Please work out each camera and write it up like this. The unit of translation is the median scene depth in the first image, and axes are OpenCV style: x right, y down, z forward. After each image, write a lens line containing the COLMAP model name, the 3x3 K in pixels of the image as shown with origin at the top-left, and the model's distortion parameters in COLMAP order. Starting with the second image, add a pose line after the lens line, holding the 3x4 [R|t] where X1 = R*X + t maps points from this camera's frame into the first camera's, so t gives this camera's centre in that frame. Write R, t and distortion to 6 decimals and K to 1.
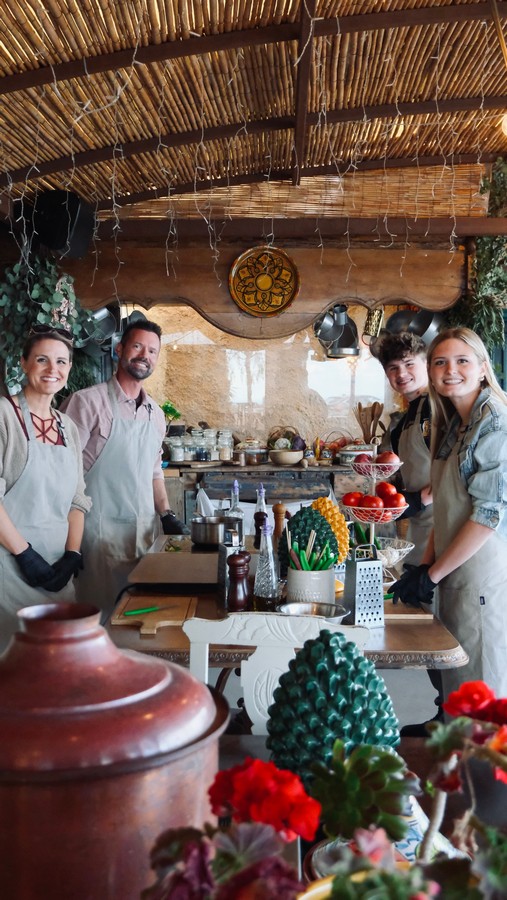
lens RADIAL K [[880.6, 0, 244.0], [0, 880.6, 449.8], [0, 0, 1]] dist [-0.023895, 0.000000]
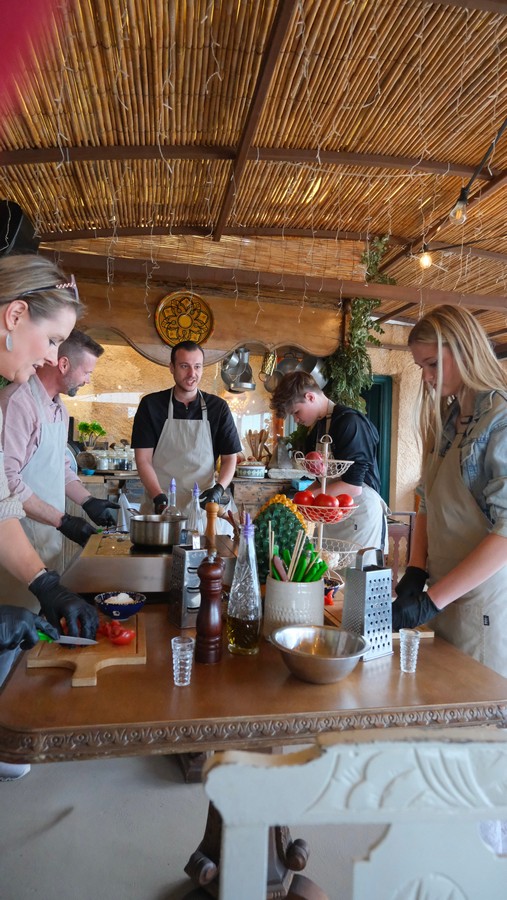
lens RADIAL K [[544.5, 0, 252.4], [0, 544.5, 445.1], [0, 0, 1]] dist [-0.016692, -0.006853]
pose [[0.977141, 0.039621, 0.208867, -0.035086], [-0.027236, 0.997714, -0.061843, 0.020800], [-0.210840, 0.054740, 0.975987, 0.268591]]
